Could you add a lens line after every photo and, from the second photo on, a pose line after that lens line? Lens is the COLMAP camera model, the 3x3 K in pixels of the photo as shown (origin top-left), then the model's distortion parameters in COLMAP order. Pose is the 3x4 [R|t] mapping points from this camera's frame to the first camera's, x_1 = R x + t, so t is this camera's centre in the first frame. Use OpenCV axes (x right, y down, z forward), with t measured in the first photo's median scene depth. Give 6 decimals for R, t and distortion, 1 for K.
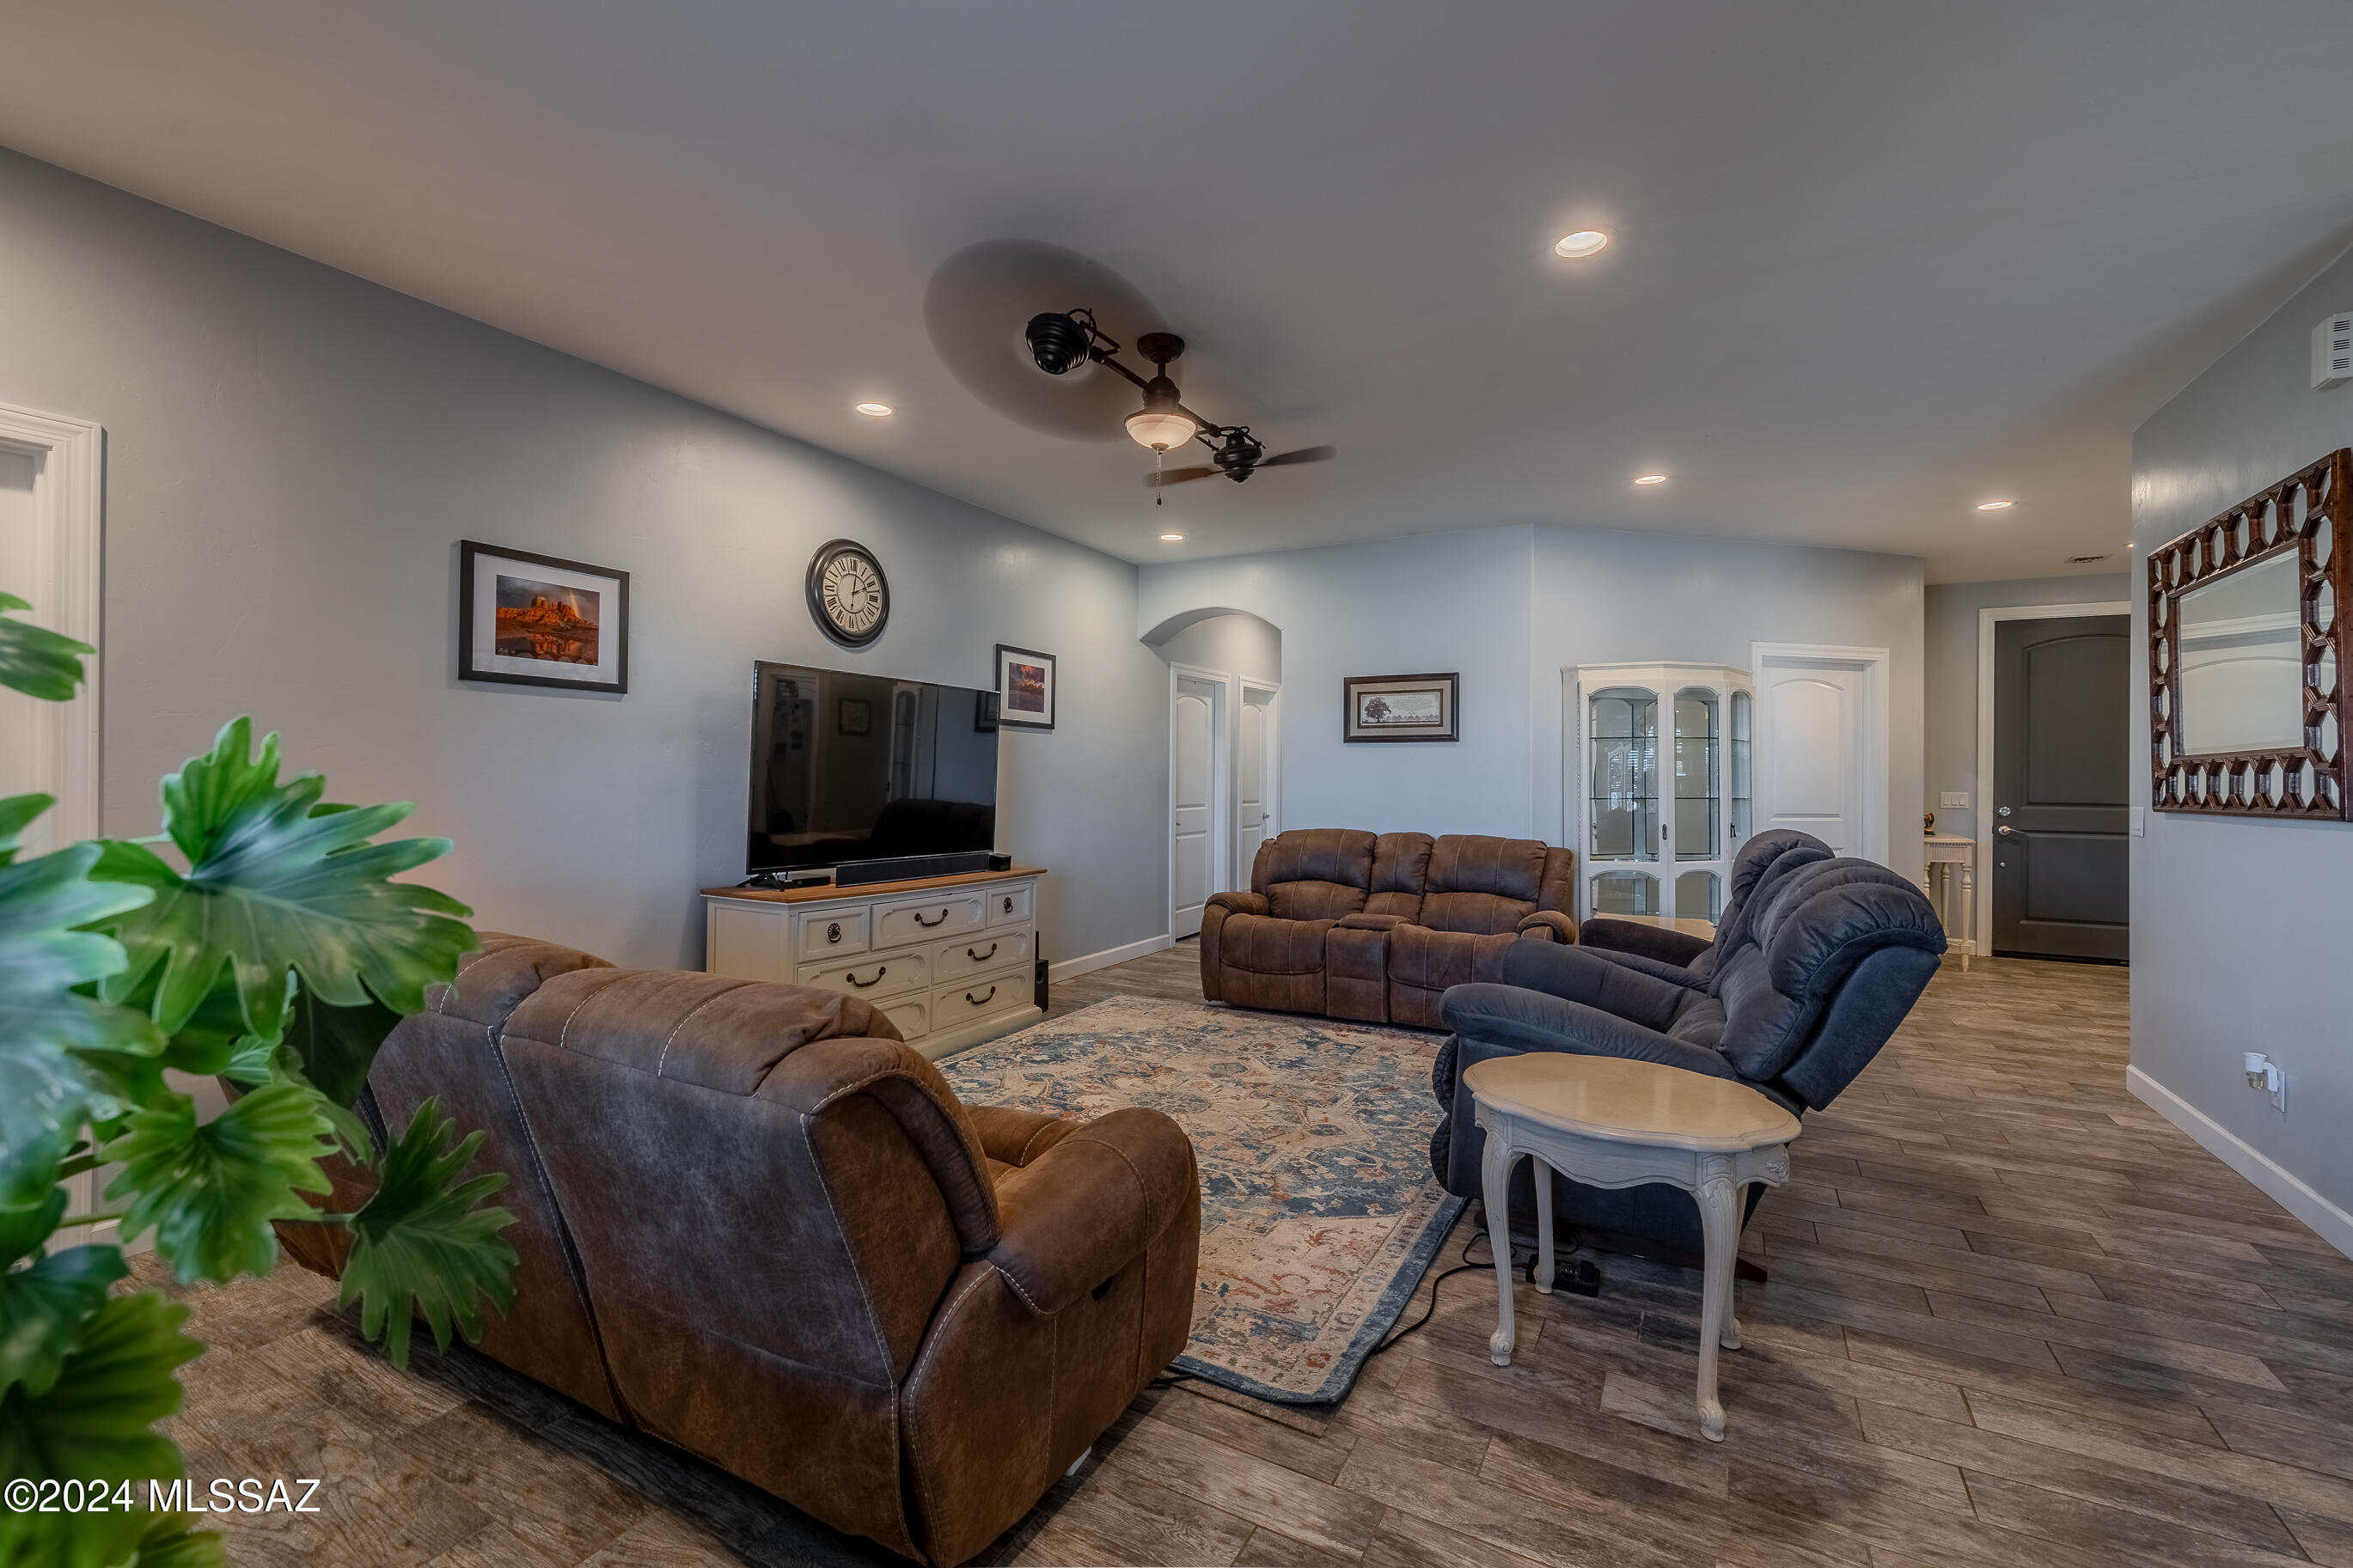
lens RADIAL K [[1001.0, 0, 1178.9], [0, 1001.0, 769.0], [0, 0, 1]] dist [0.002759, -0.000290]
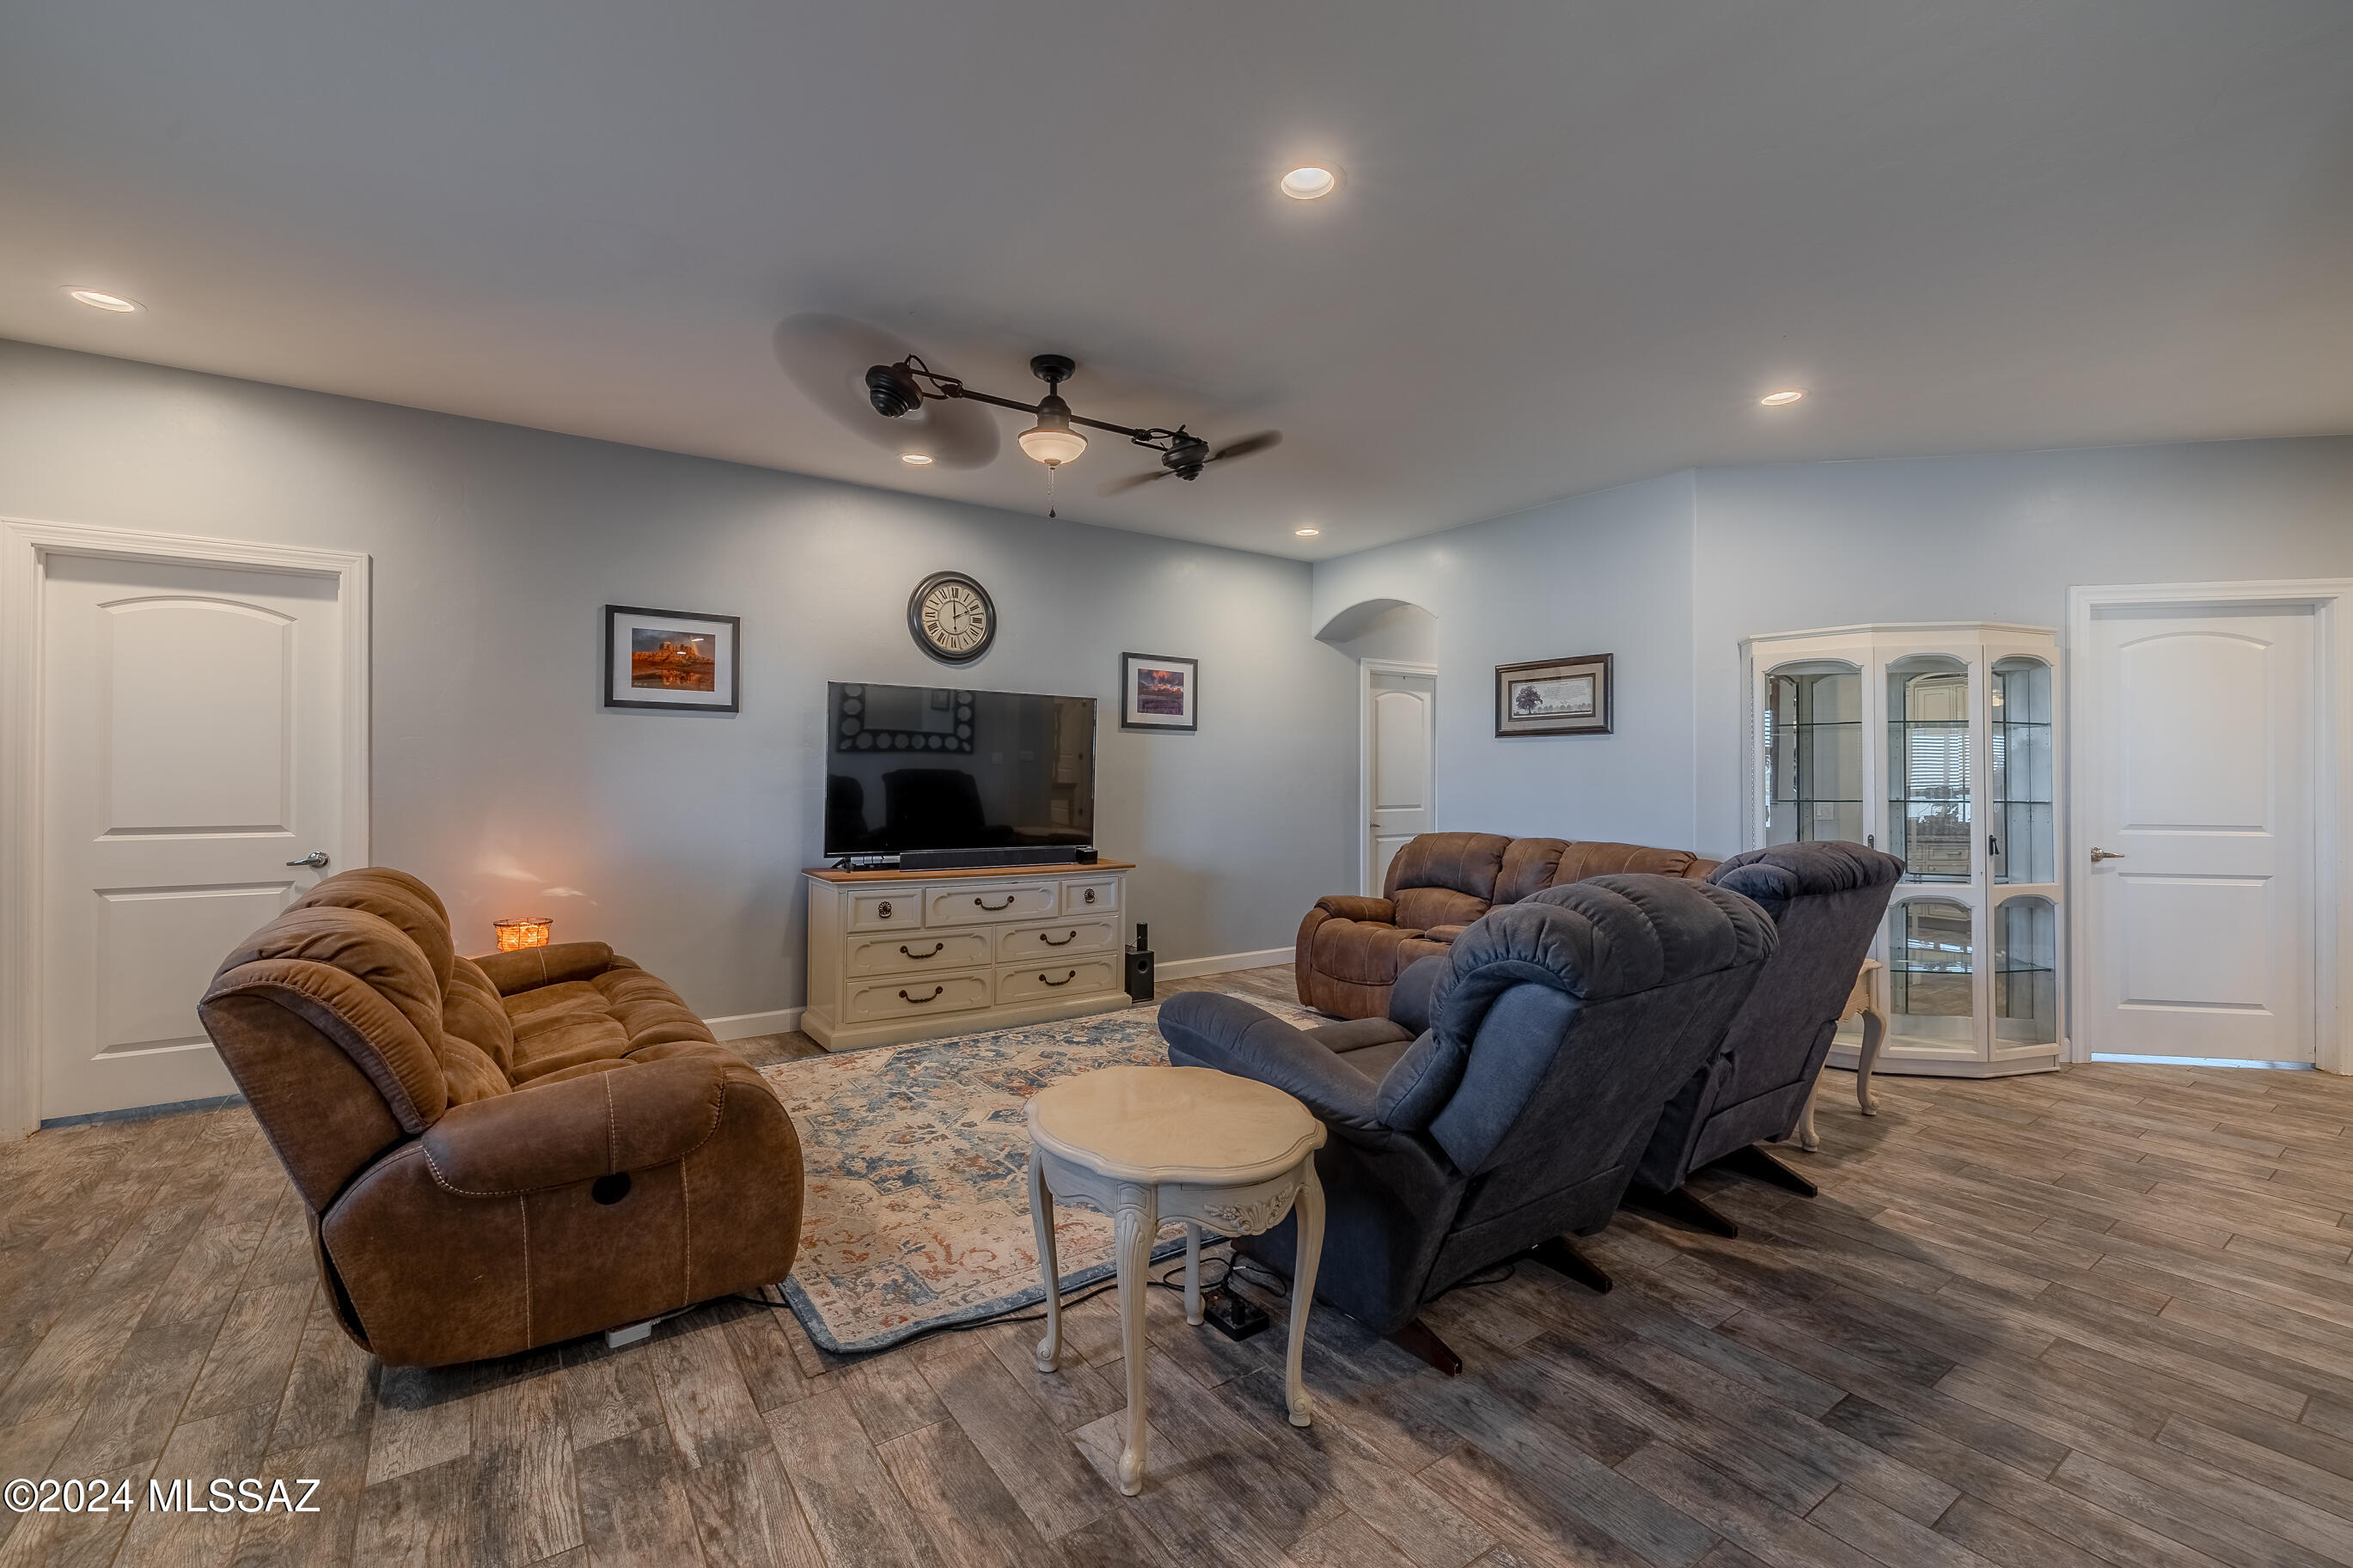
lens RADIAL K [[1001.0, 0, 1173.0], [0, 1001.0, 770.3], [0, 0, 1]] dist [0.002759, -0.000290]
pose [[0.897147, -0.006953, -0.441676, 0.452298], [0.006661, 0.999975, -0.002212, 0.004490], [0.441681, -0.000958, 0.897172, 0.090302]]
